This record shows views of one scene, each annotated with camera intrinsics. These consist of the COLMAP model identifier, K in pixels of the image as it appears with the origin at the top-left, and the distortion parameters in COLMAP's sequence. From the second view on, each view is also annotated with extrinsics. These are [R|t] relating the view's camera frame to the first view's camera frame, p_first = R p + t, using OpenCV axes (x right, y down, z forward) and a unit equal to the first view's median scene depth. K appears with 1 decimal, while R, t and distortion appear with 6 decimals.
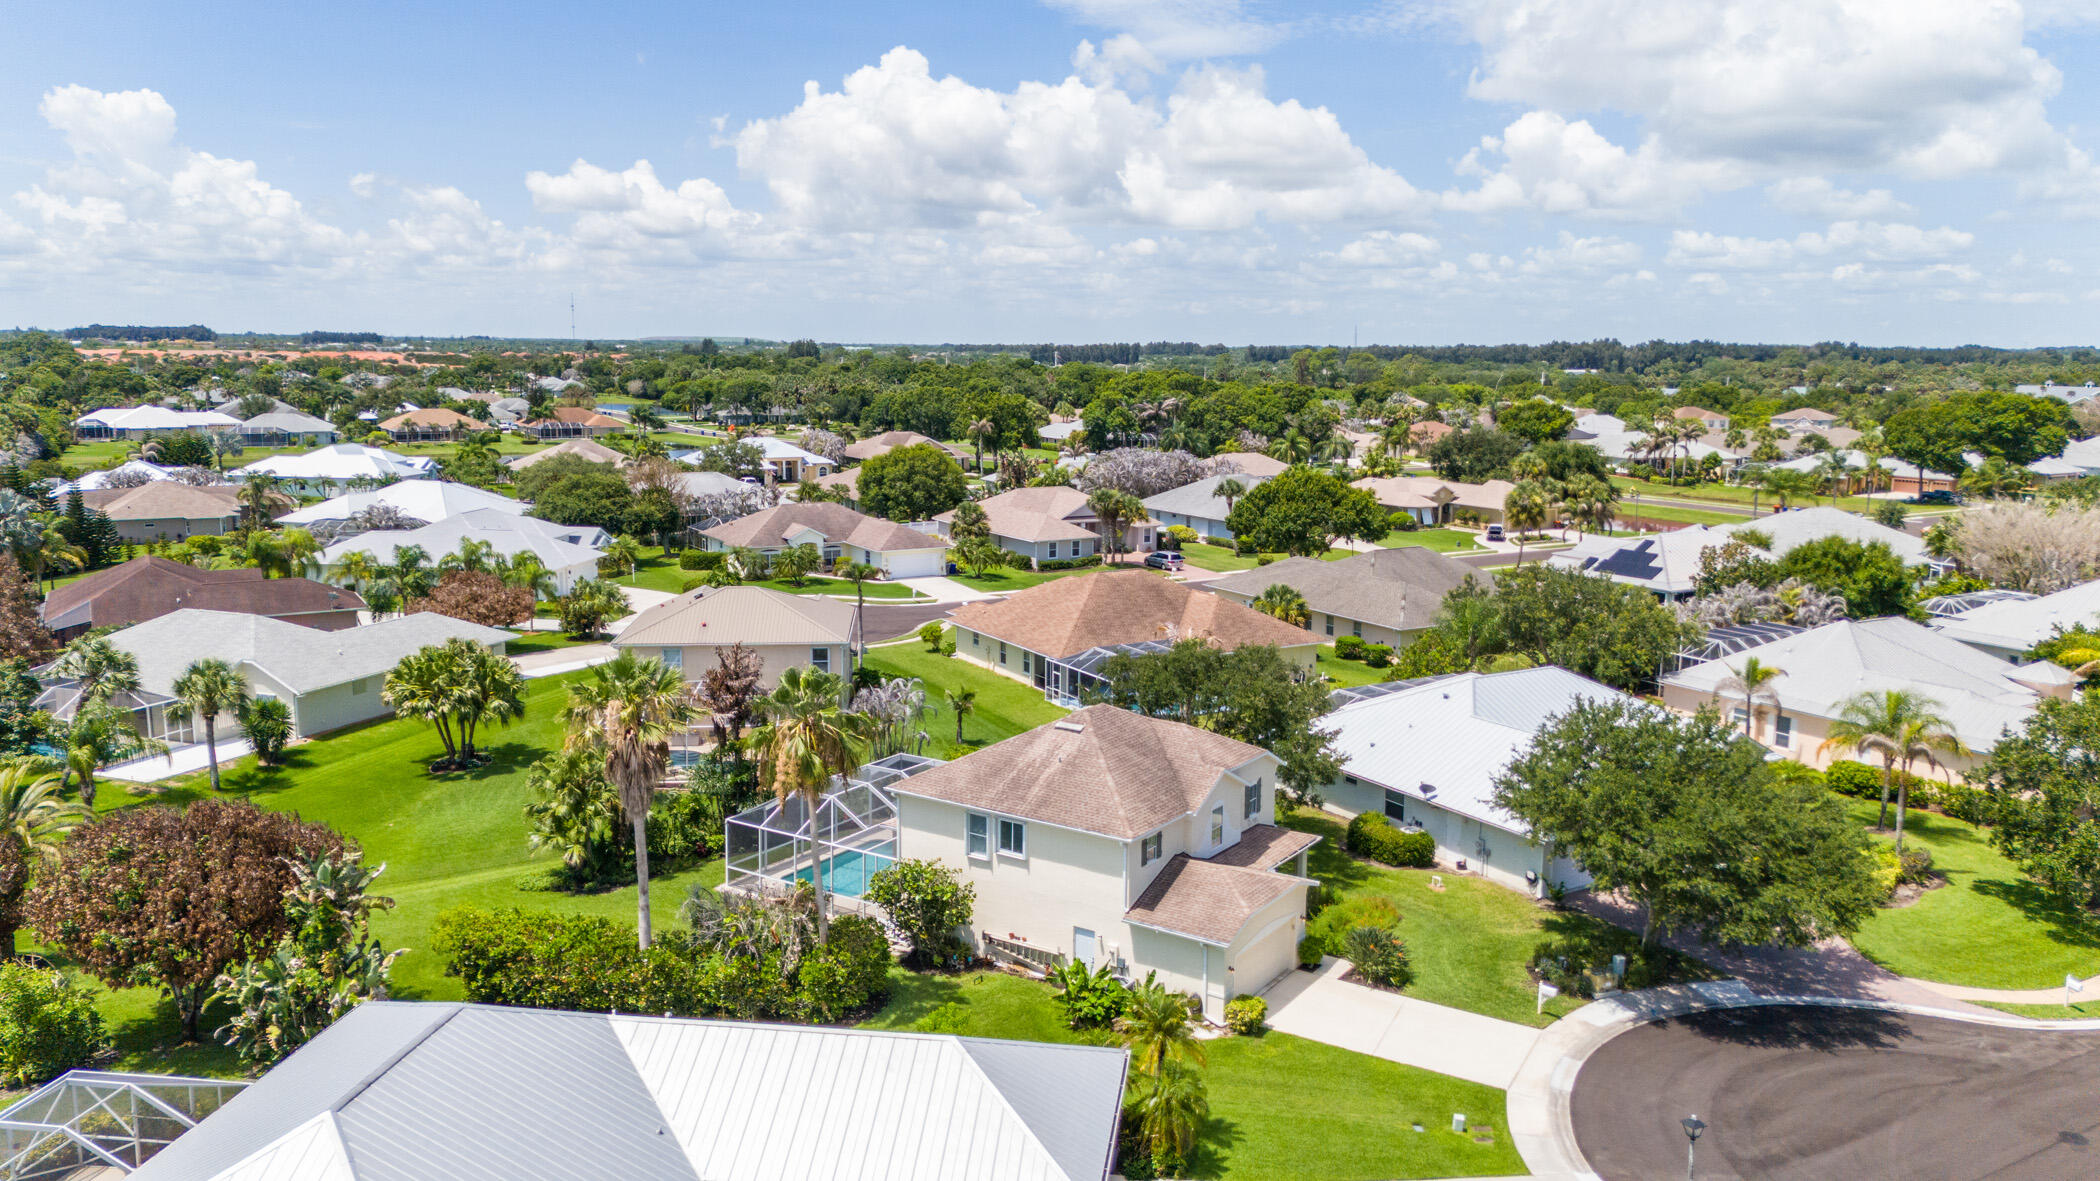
lens RADIAL K [[1532.3, 0, 1050.0], [0, 1532.3, 590.5], [0, 0, 1]] dist [0.070222, -0.059514]
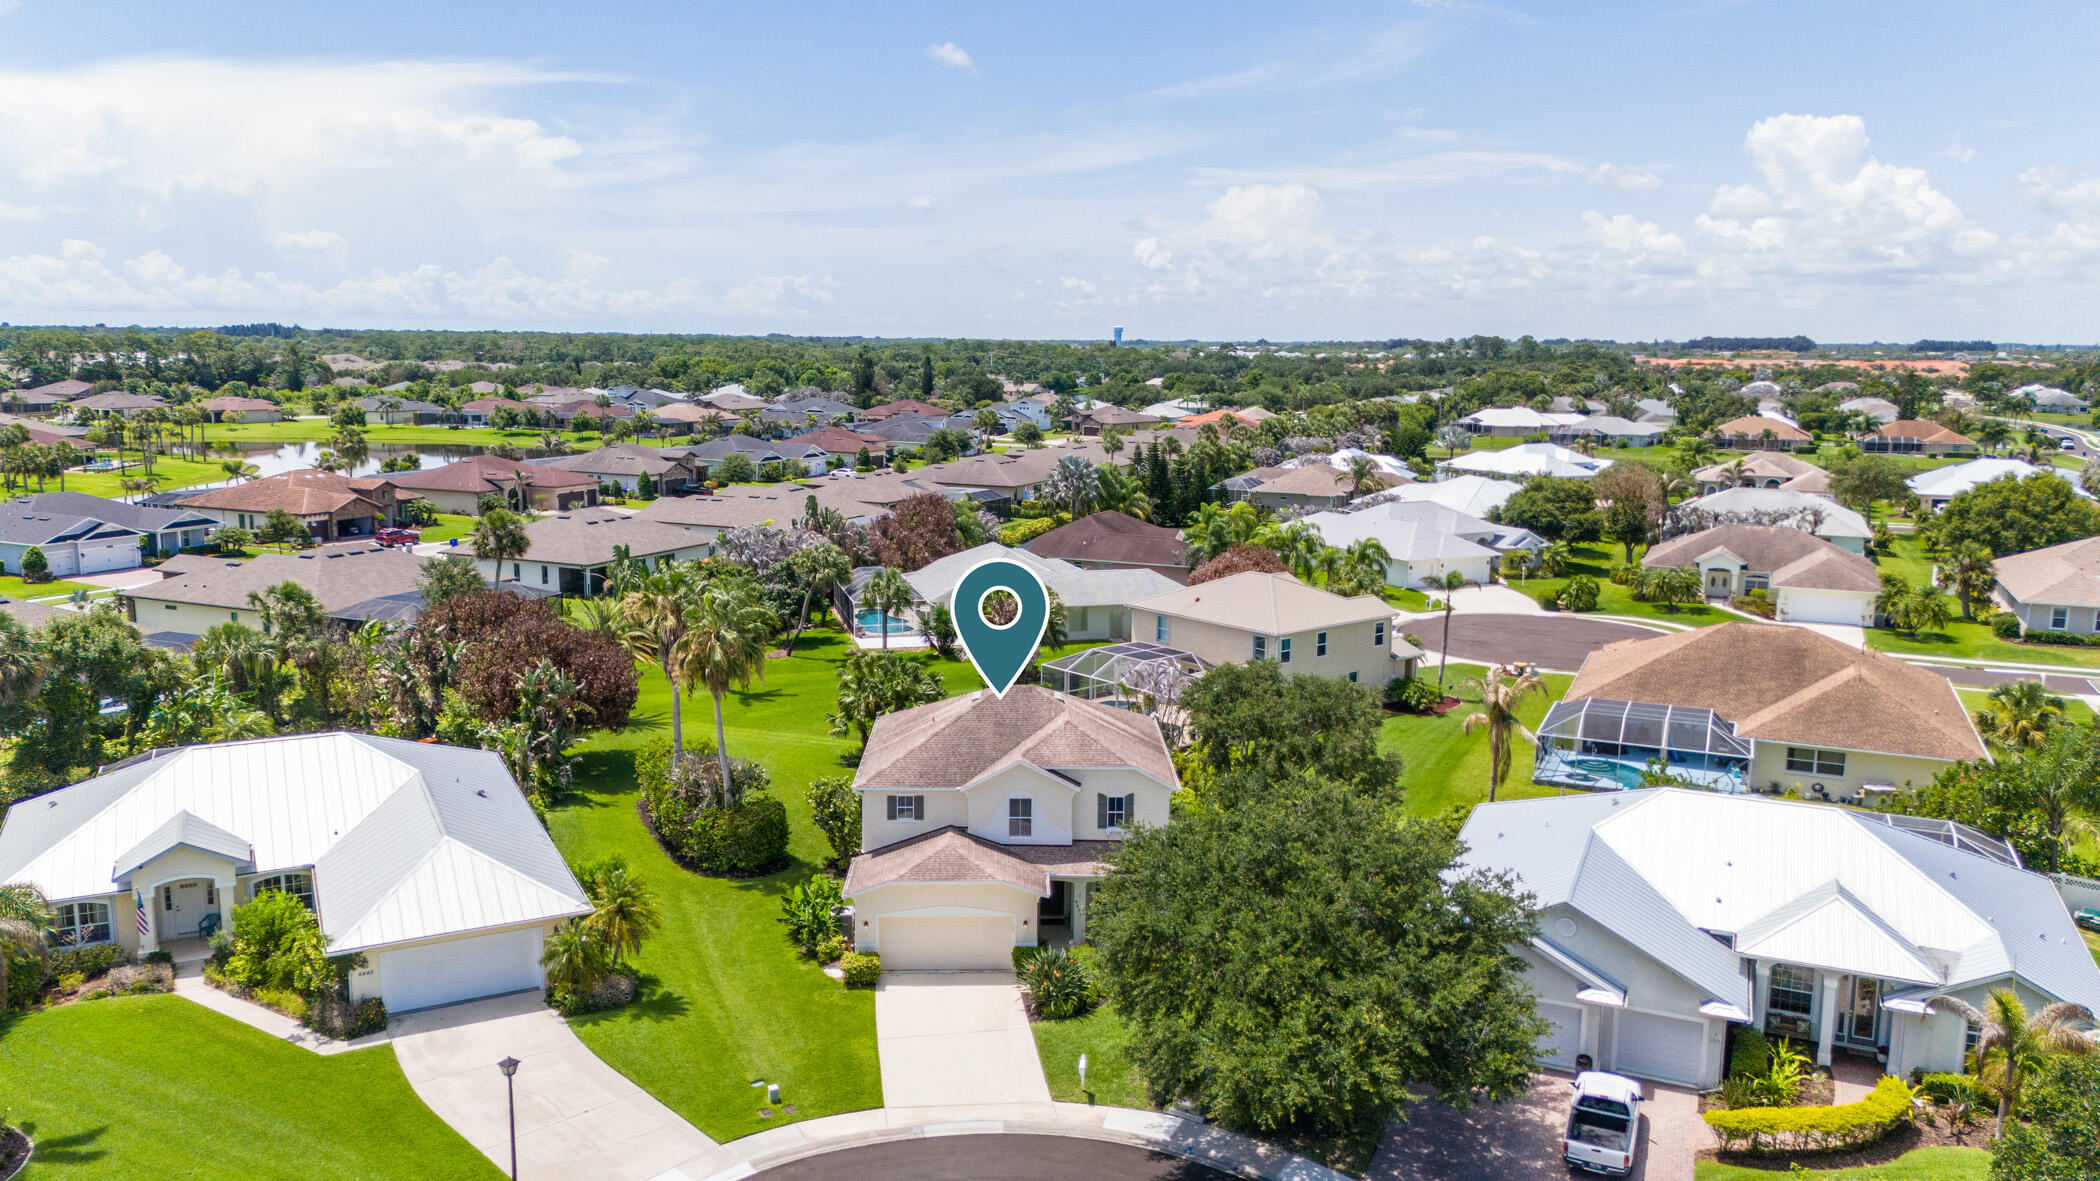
lens RADIAL K [[1532.3, 0, 1050.0], [0, 1532.3, 590.5], [0, 0, 1]] dist [0.070222, -0.059514]
pose [[0.575896, 0.127484, -0.807521, 0.548910], [-0.132721, 0.989242, 0.061521, -0.034586], [0.806677, 0.071745, 0.586621, 0.249196]]
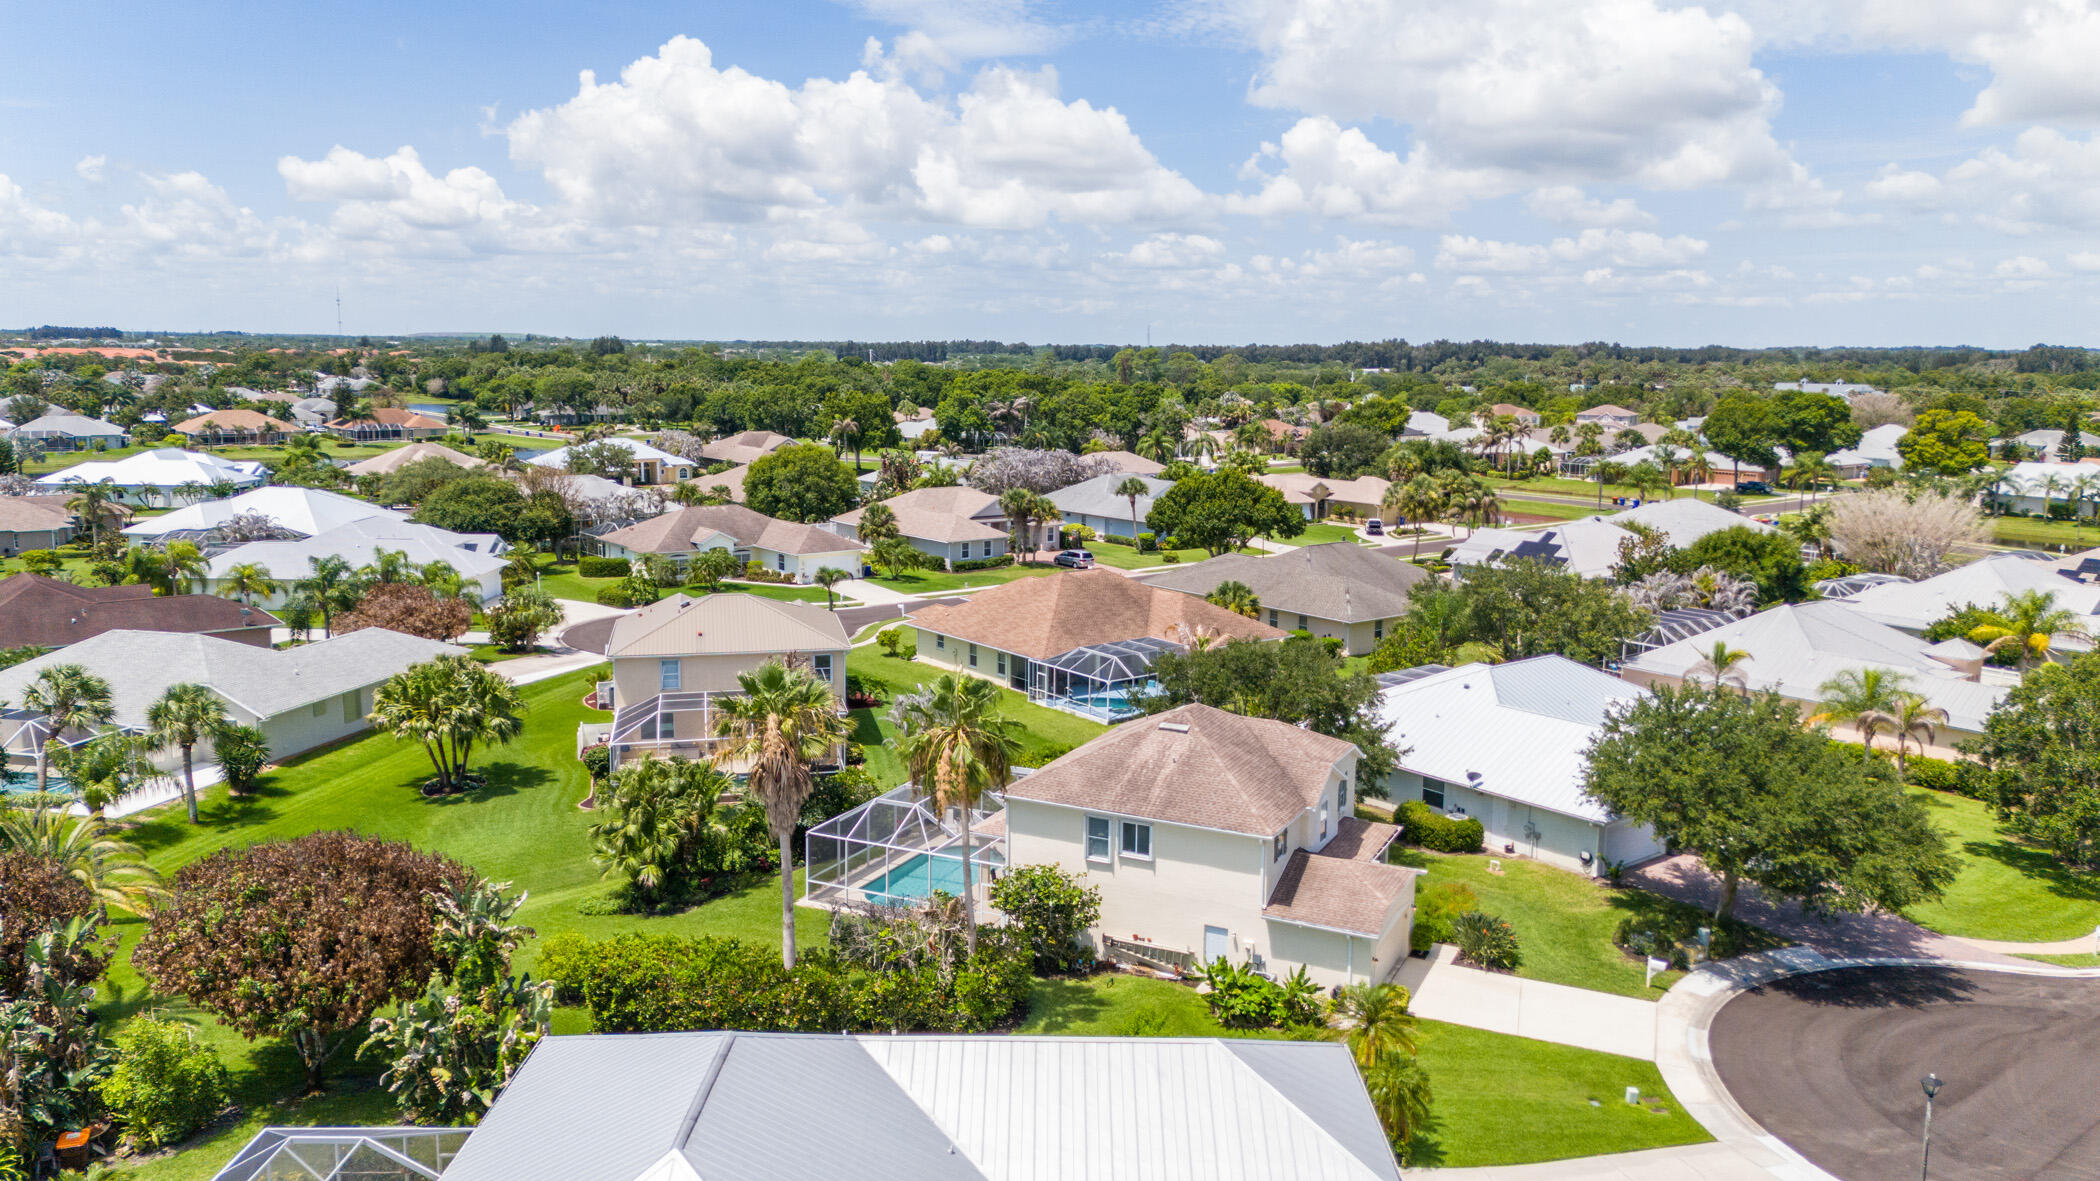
lens RADIAL K [[1532.3, 0, 1050.0], [0, 1532.3, 590.5], [0, 0, 1]] dist [0.070222, -0.059514]
pose [[0.991350, -0.019646, 0.129764, -0.120729], [0.019479, 0.999807, 0.002557, -0.003074], [-0.129790, -0.000007, 0.991542, 0.007129]]
